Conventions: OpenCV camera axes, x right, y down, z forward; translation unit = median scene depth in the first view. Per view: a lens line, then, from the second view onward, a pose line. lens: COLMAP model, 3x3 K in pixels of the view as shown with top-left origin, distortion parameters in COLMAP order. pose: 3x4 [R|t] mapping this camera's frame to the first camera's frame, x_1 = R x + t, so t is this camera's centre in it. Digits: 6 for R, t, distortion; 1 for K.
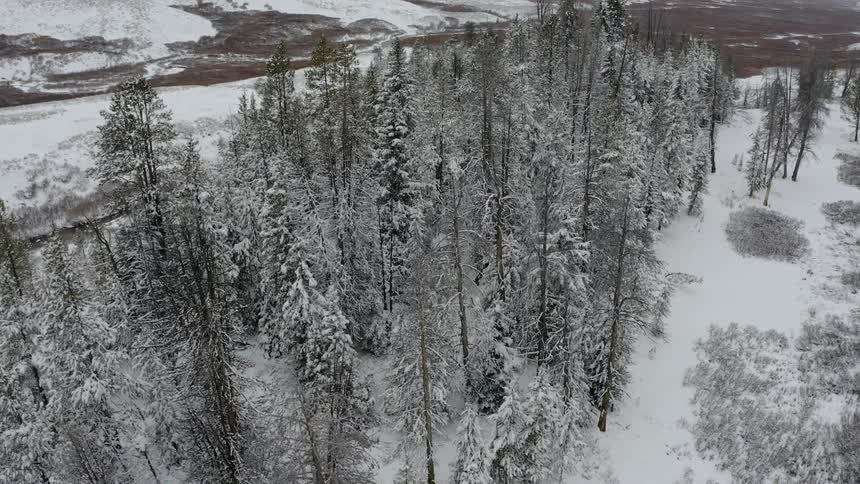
lens RADIAL K [[698.5, 0, 430.0], [0, 698.5, 242.0], [0, 0, 1]] dist [-0.180817, 0.010039]
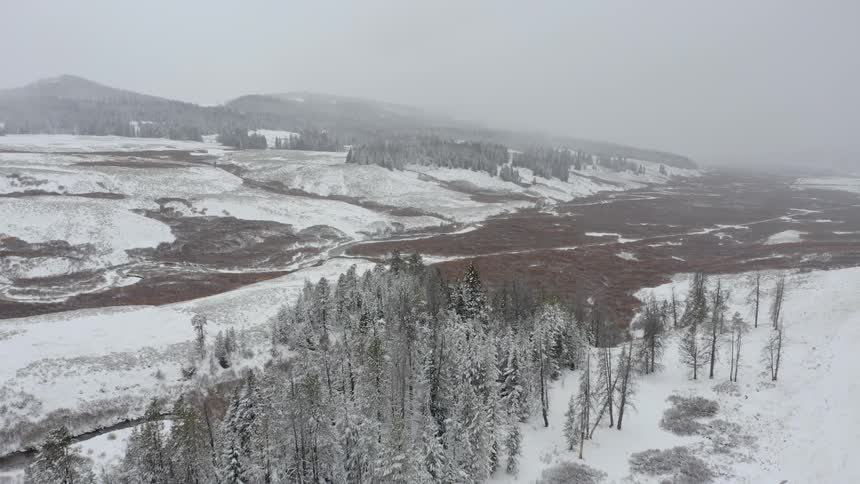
lens RADIAL K [[698.5, 0, 430.0], [0, 698.5, 242.0], [0, 0, 1]] dist [-0.180817, 0.010039]
pose [[0.998868, 0.000090, 0.047560, 0.044028], [0.011901, 0.967712, -0.251777, -0.033688], [-0.046047, 0.252058, 0.966616, -0.076502]]
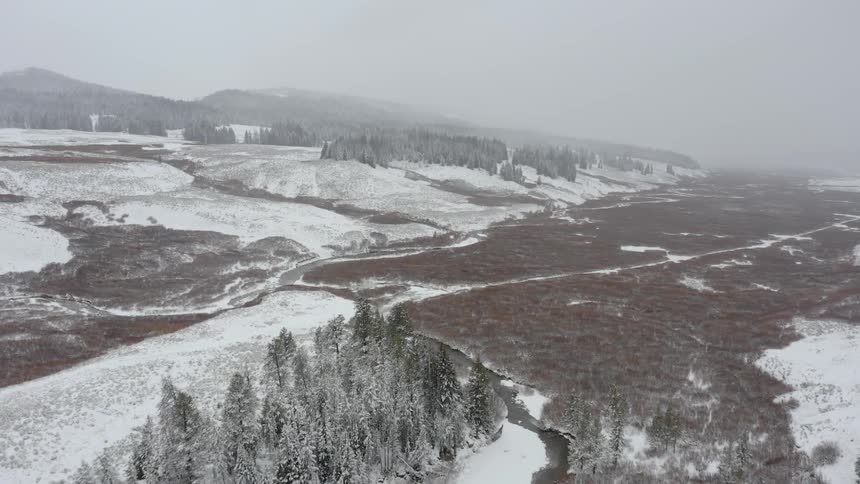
lens RADIAL K [[698.5, 0, 430.0], [0, 698.5, 242.0], [0, 0, 1]] dist [-0.180817, 0.010039]
pose [[0.997858, 0.001798, 0.065399, 0.056523], [0.014803, 0.967493, -0.252464, -0.152940], [-0.063727, 0.252891, 0.965394, 0.272253]]
